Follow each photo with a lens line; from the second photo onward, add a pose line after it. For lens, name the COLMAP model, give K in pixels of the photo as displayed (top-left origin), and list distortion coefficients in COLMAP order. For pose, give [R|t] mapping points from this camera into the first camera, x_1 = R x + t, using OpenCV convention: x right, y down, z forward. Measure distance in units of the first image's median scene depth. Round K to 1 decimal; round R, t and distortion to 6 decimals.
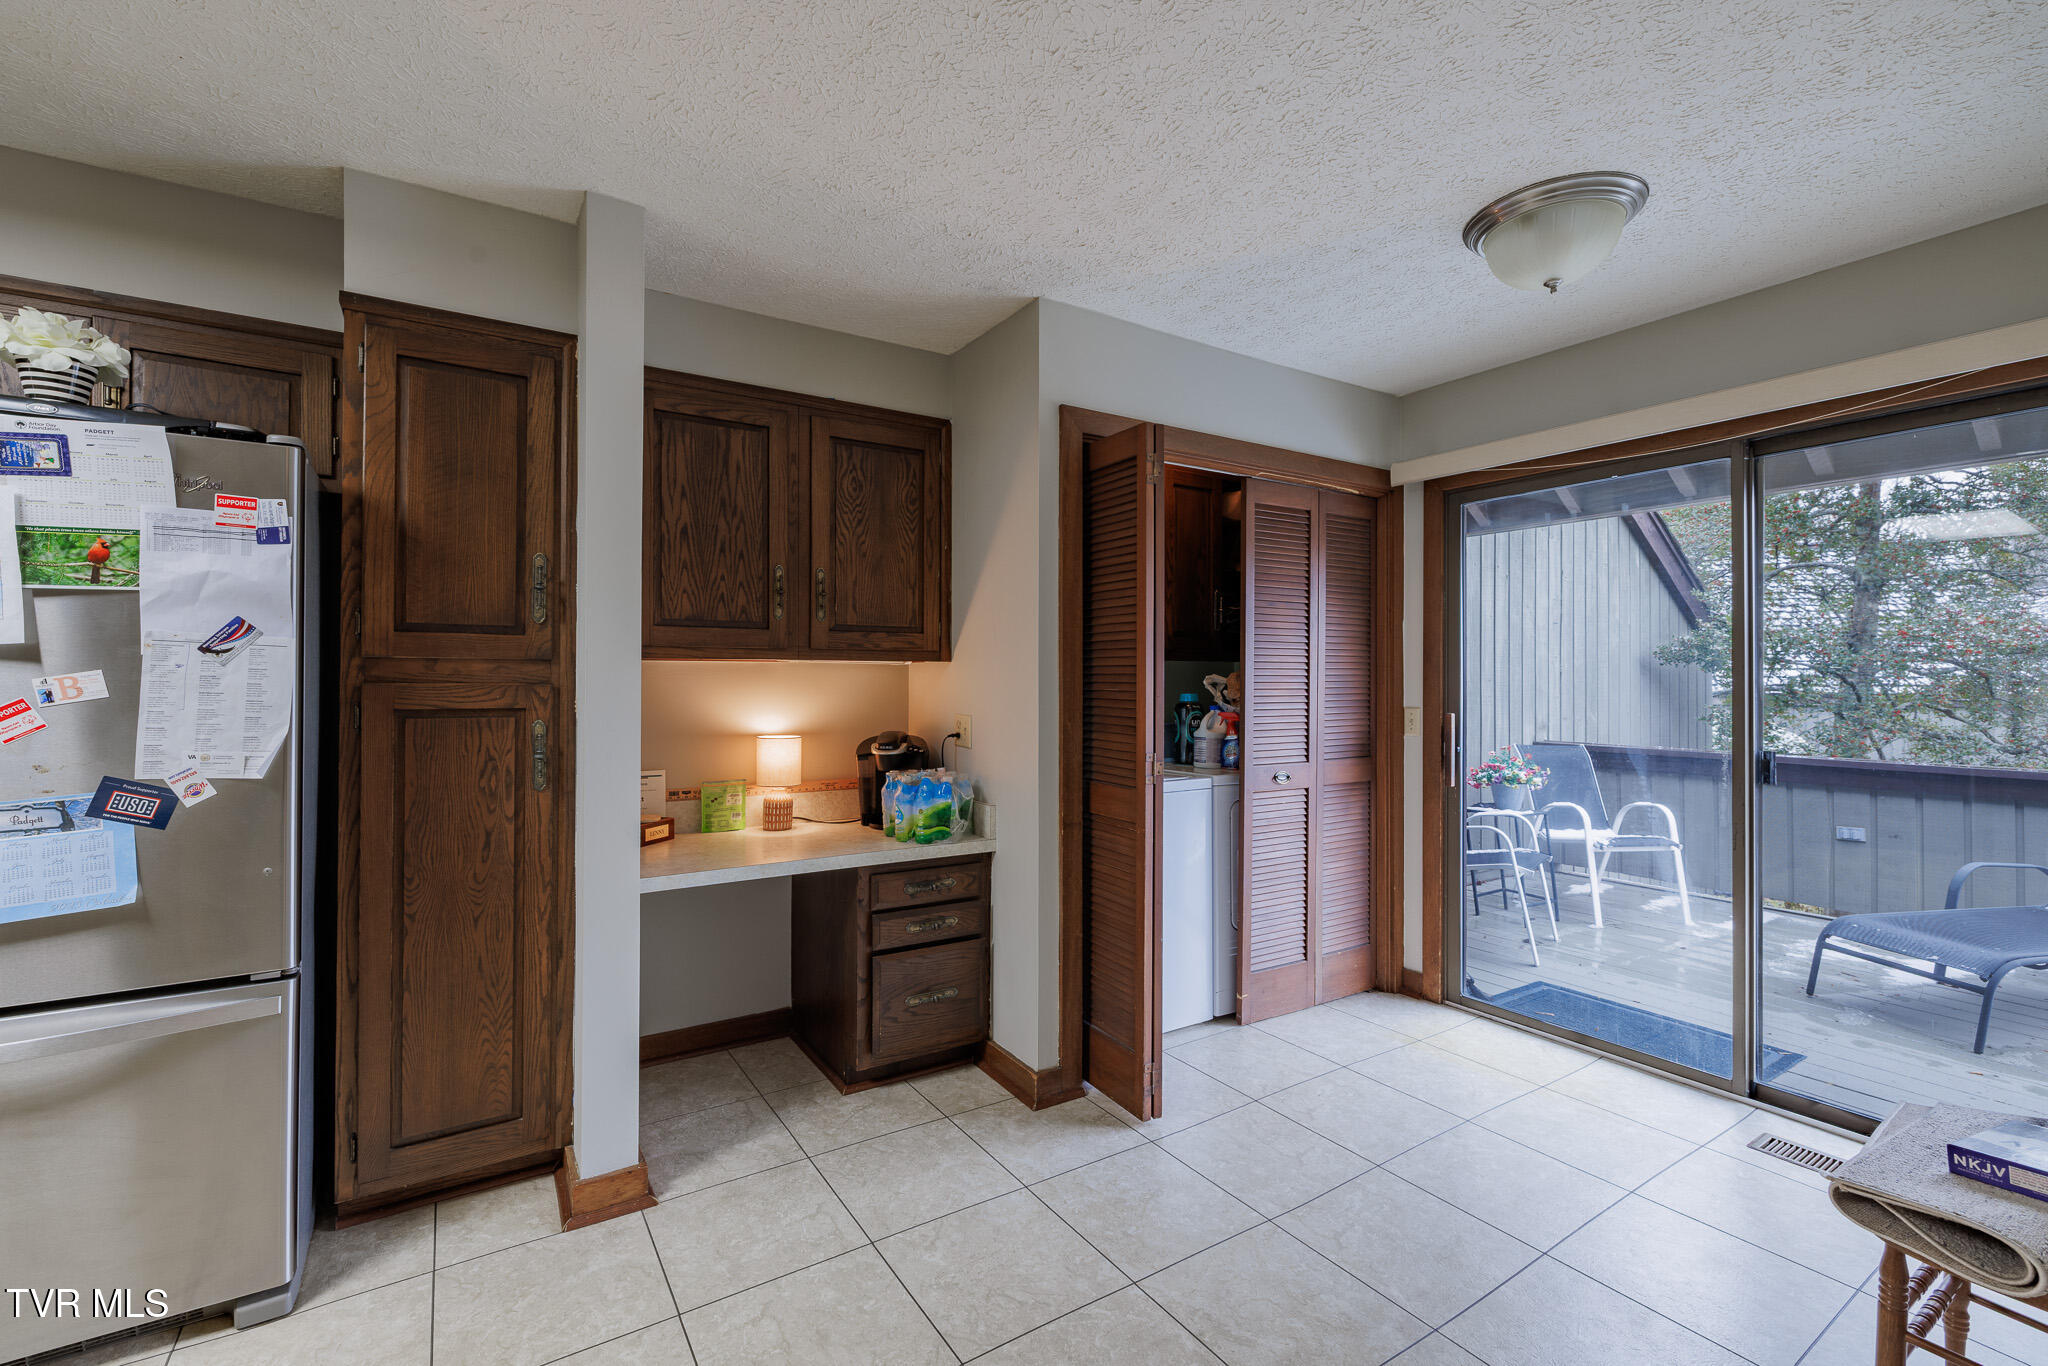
lens RADIAL K [[863.0, 0, 1008.7], [0, 863.0, 676.7], [0, 0, 1]] dist [0.000514, -0.000748]
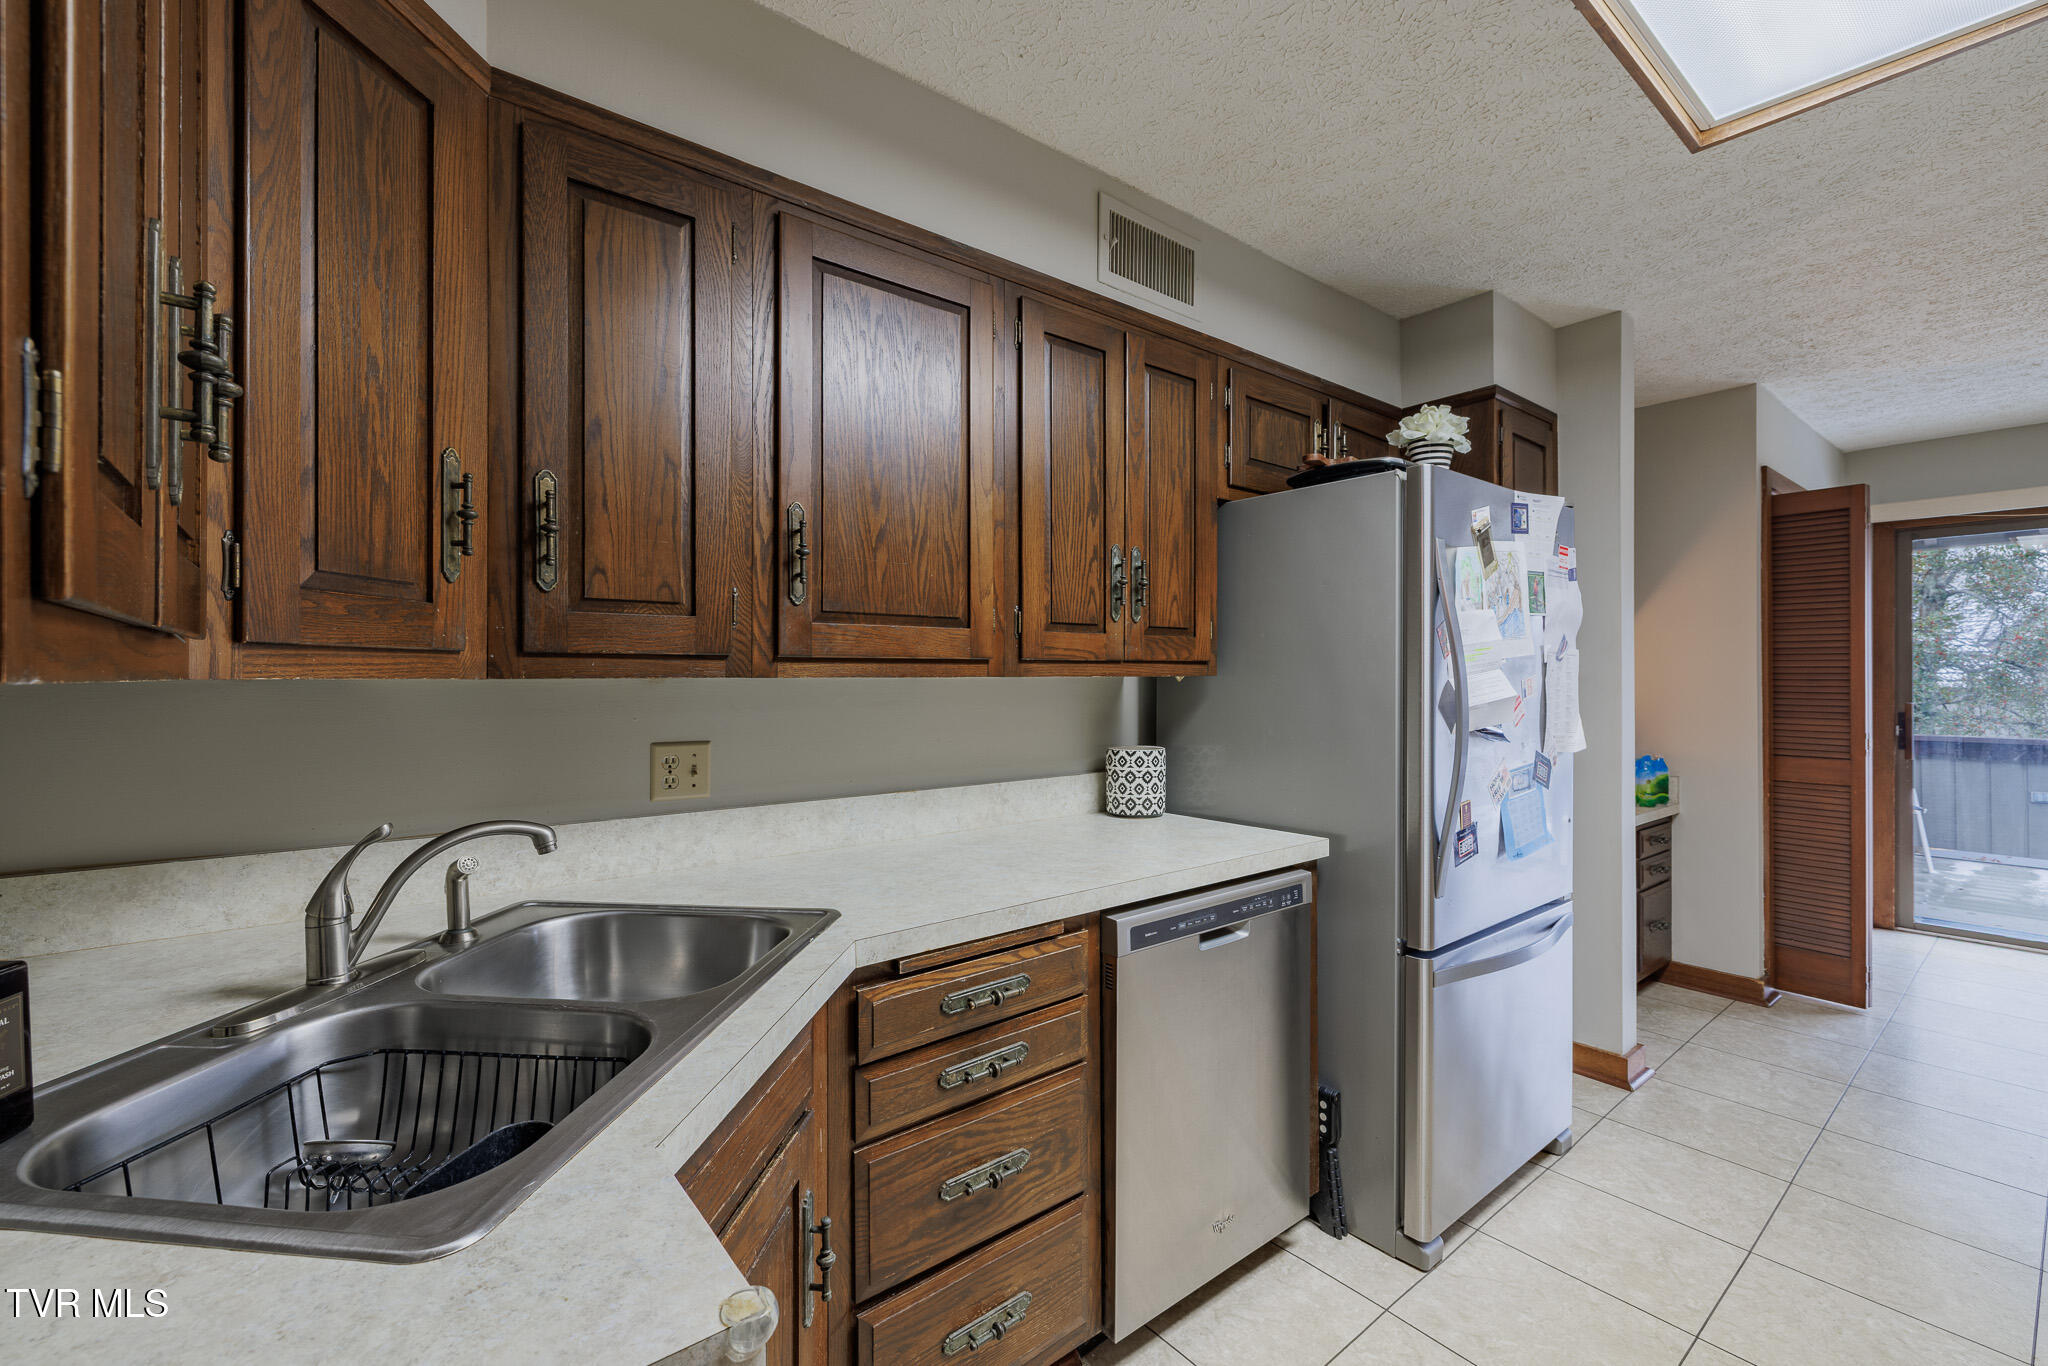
lens RADIAL K [[863.0, 0, 1006.8], [0, 863.0, 676.6], [0, 0, 1]] dist [0.000514, -0.000748]
pose [[0.994446, -0.005385, 0.105110, -1.660377], [0.005605, 0.999983, -0.001798, -0.002925], [-0.105098, 0.002377, 0.994459, -0.236122]]
